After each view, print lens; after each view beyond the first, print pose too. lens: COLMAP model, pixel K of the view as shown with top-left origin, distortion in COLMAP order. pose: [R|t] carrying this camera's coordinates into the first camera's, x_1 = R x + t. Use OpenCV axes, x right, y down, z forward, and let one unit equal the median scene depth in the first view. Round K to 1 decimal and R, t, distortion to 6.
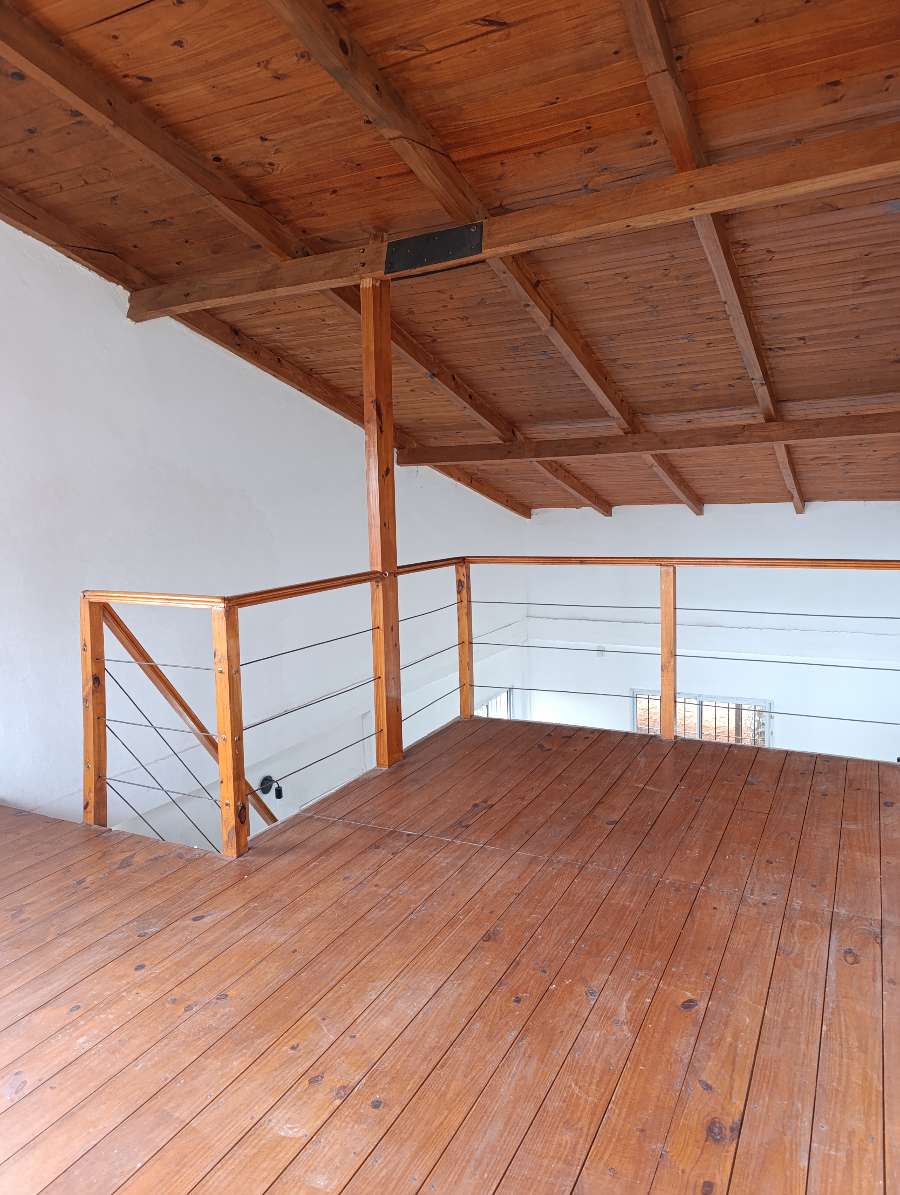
lens RADIAL K [[811.4, 0, 451.8], [0, 811.4, 598.6], [0, 0, 1]] dist [0.029171, -0.010145]
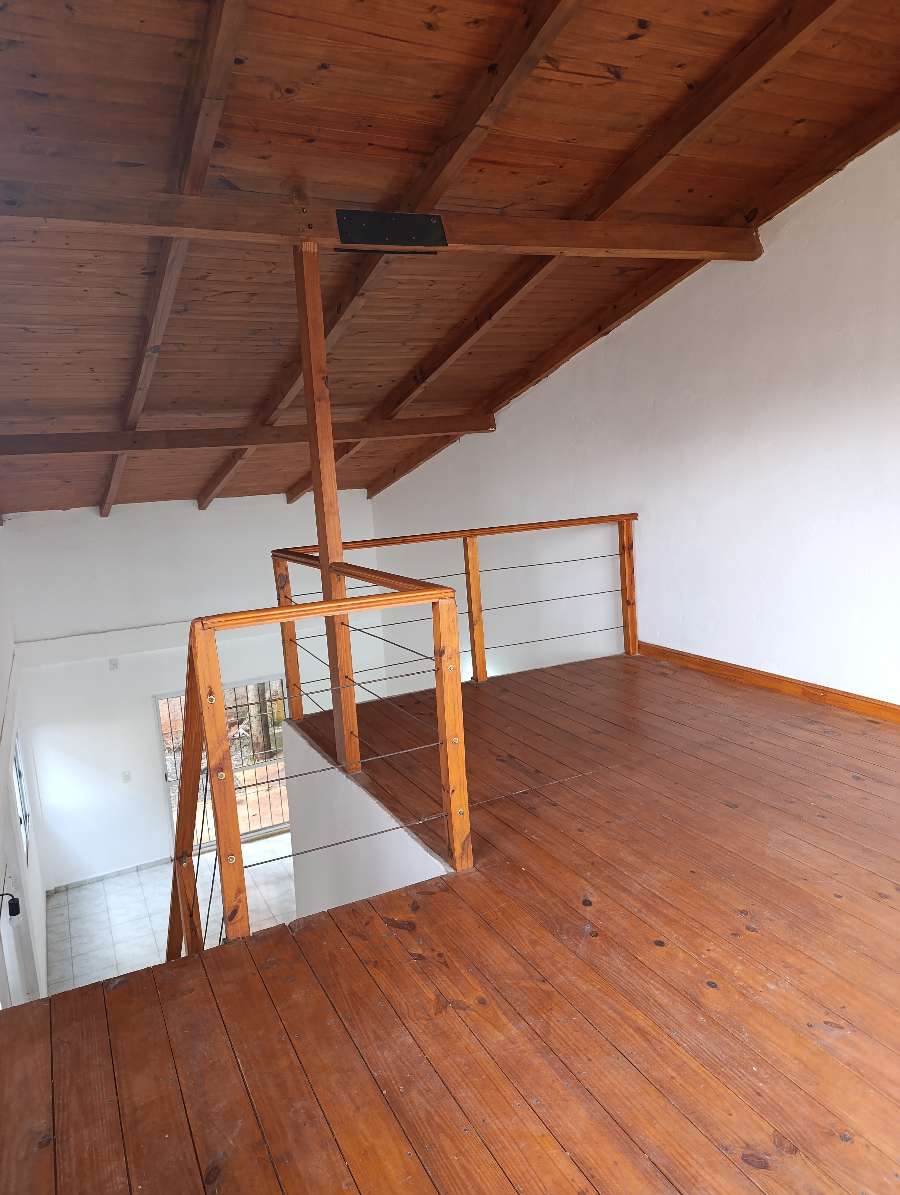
lens RADIAL K [[811.4, 0, 446.7], [0, 811.4, 589.3], [0, 0, 1]] dist [0.029171, -0.010145]
pose [[0.590379, -0.124826, 0.797415, -1.057478], [0.141704, 0.988653, 0.049849, -0.042405], [-0.794589, 0.083567, 0.601369, 0.490491]]
